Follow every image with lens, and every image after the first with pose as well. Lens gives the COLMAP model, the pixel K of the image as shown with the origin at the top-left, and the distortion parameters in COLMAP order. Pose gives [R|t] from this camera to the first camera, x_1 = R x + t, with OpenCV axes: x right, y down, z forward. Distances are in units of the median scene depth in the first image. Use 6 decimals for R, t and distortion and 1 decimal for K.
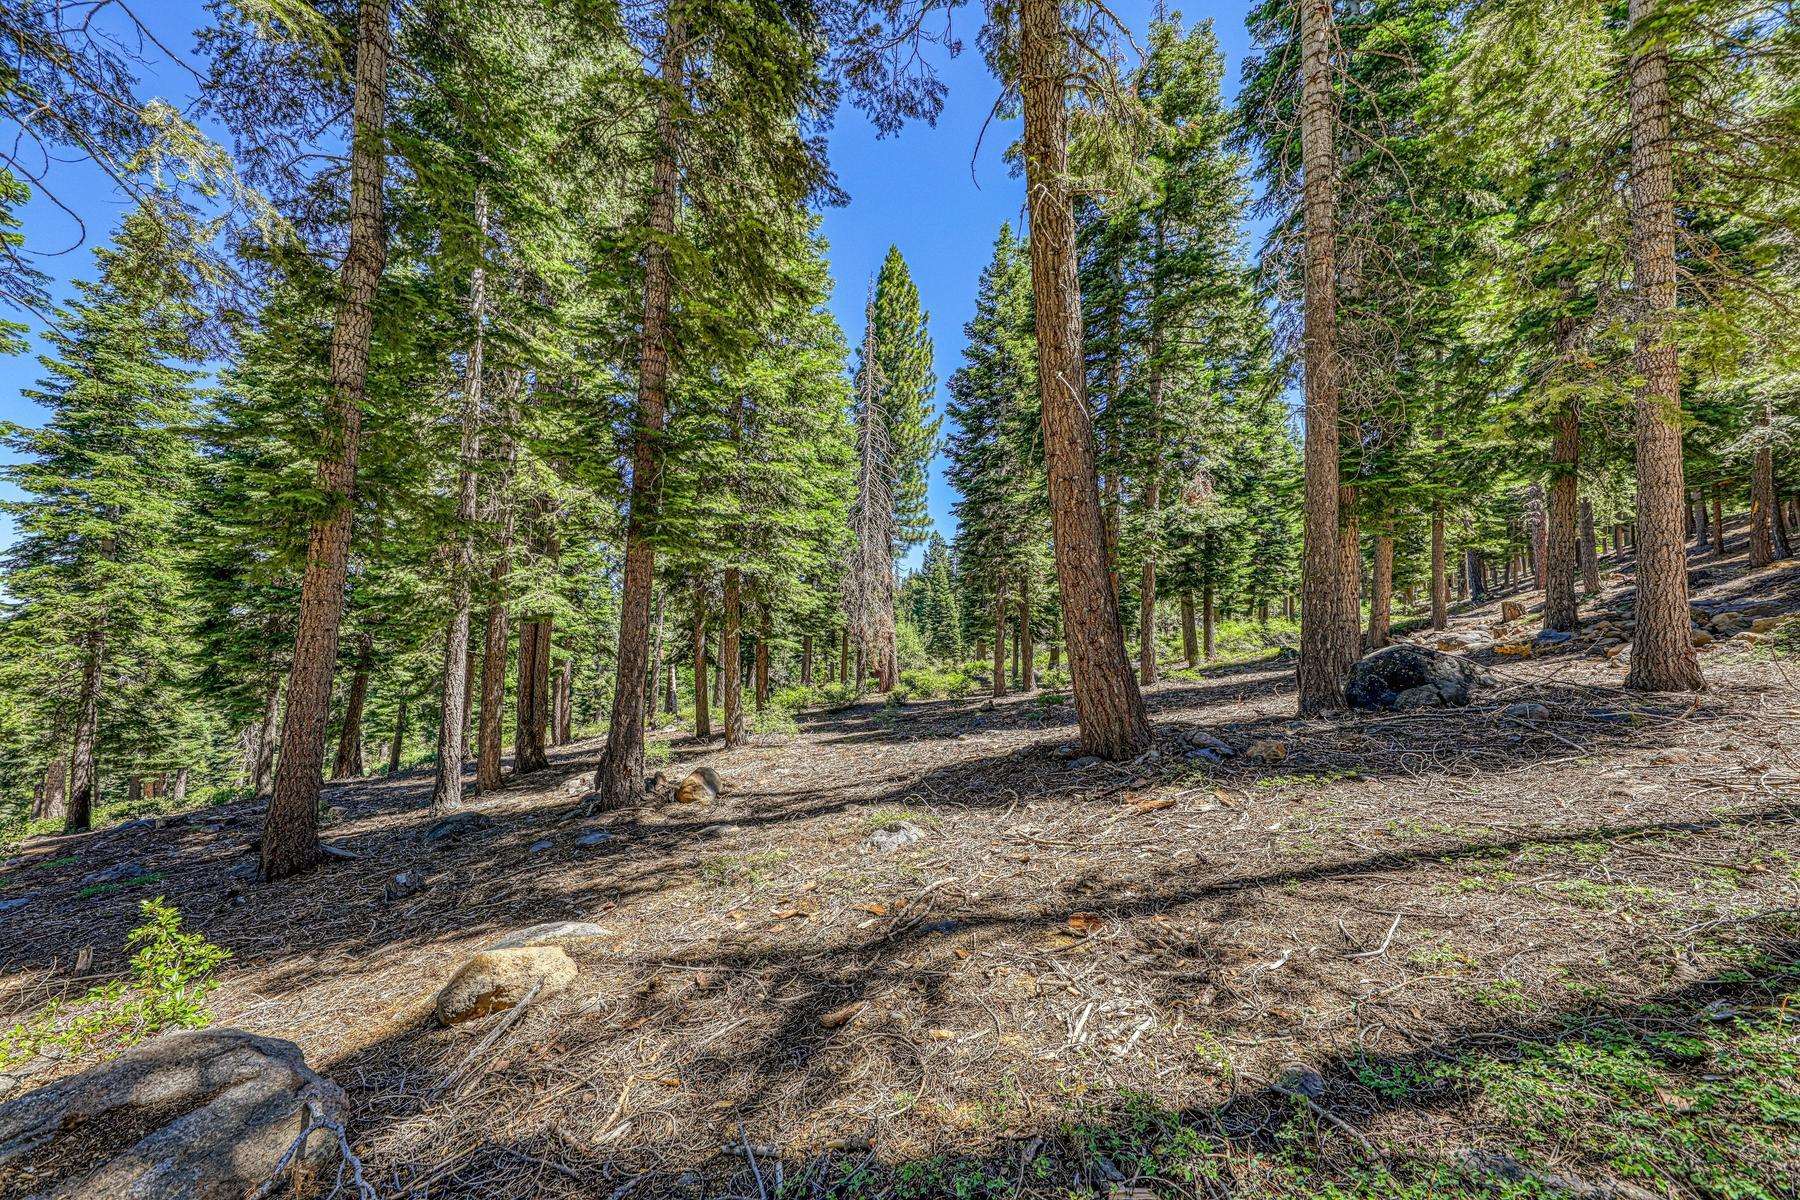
lens RADIAL K [[613.9, 0, 895.8], [0, 613.9, 598.5], [0, 0, 1]] dist [0.000821, -0.000757]
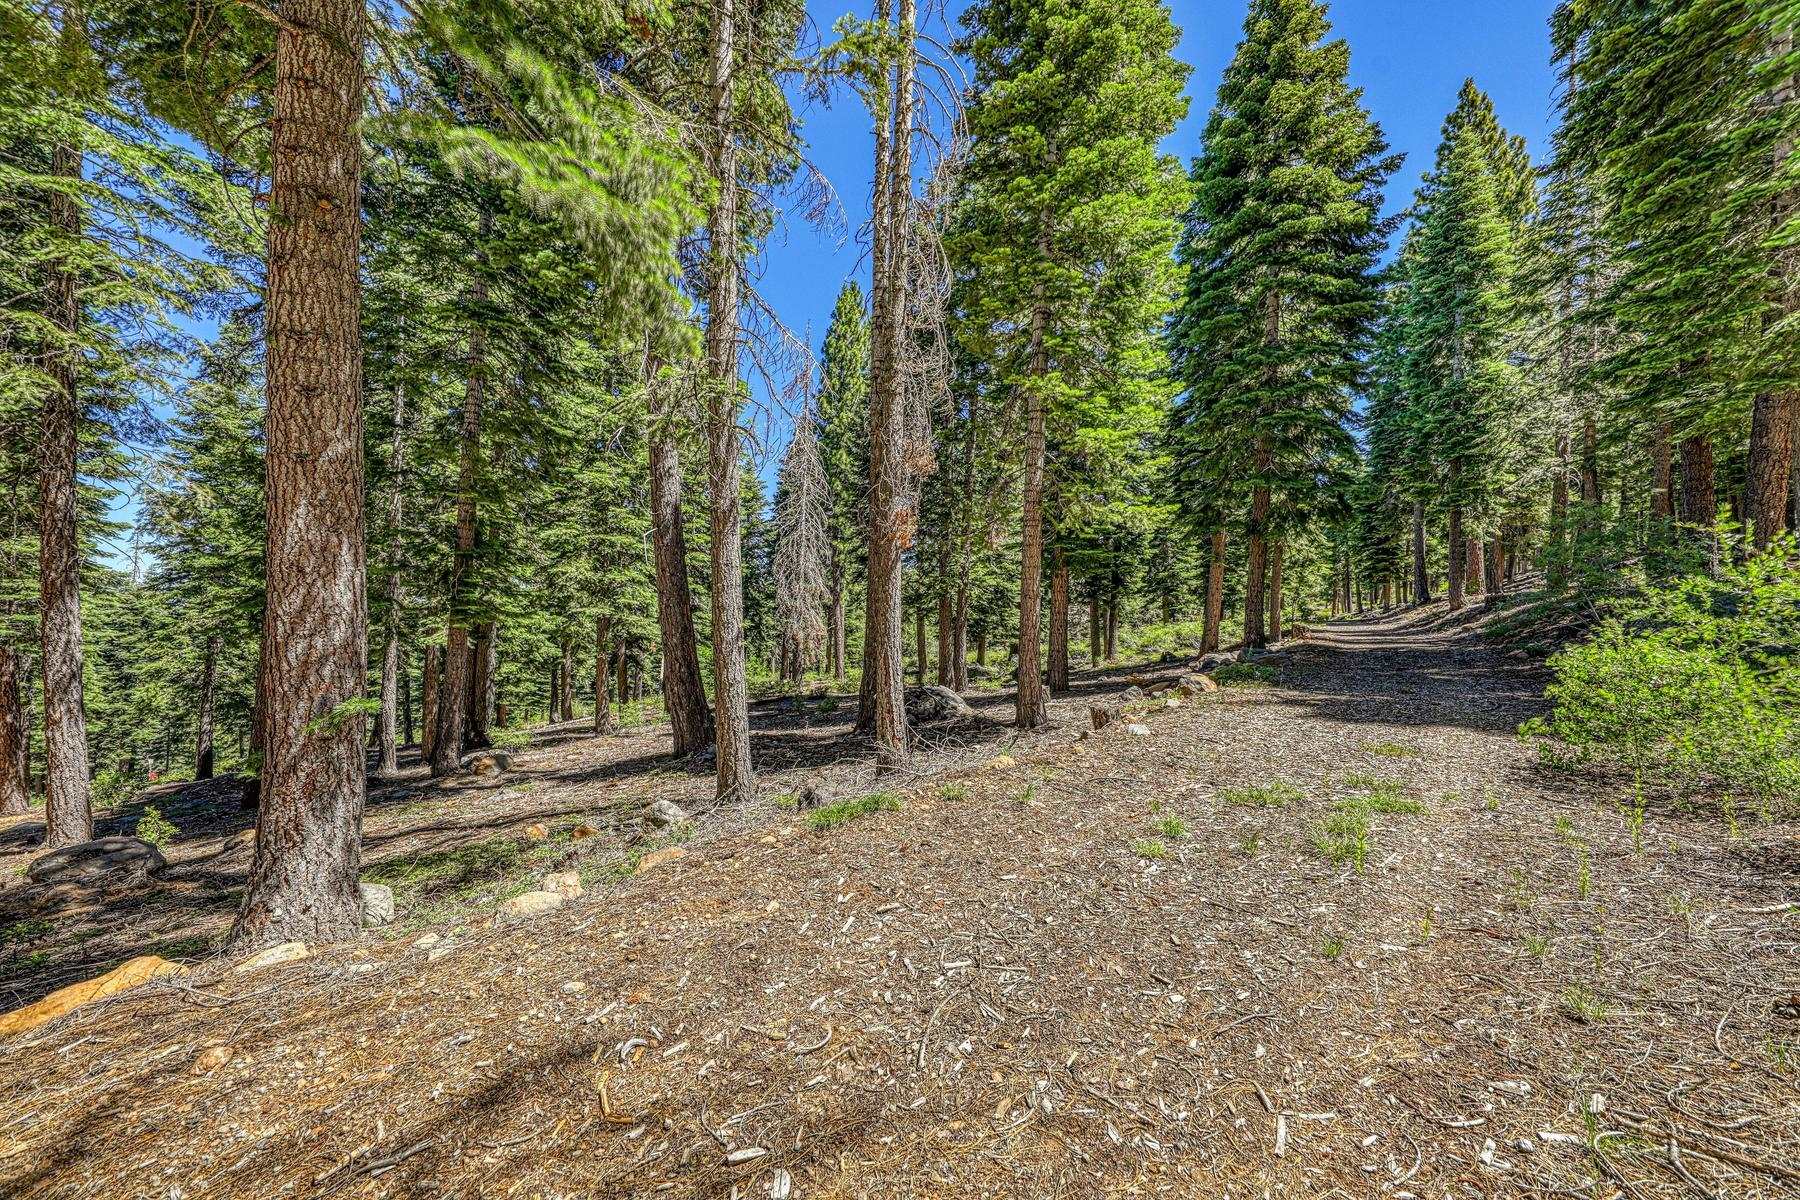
lens RADIAL K [[613.9, 0, 904.7], [0, 613.9, 600.5], [0, 0, 1]] dist [0.000821, -0.000757]
pose [[0.994755, 0.005721, -0.102123, 0.404747], [-0.001450, 0.999123, 0.041852, -0.089366], [0.102273, -0.041484, 0.993891, -0.219637]]
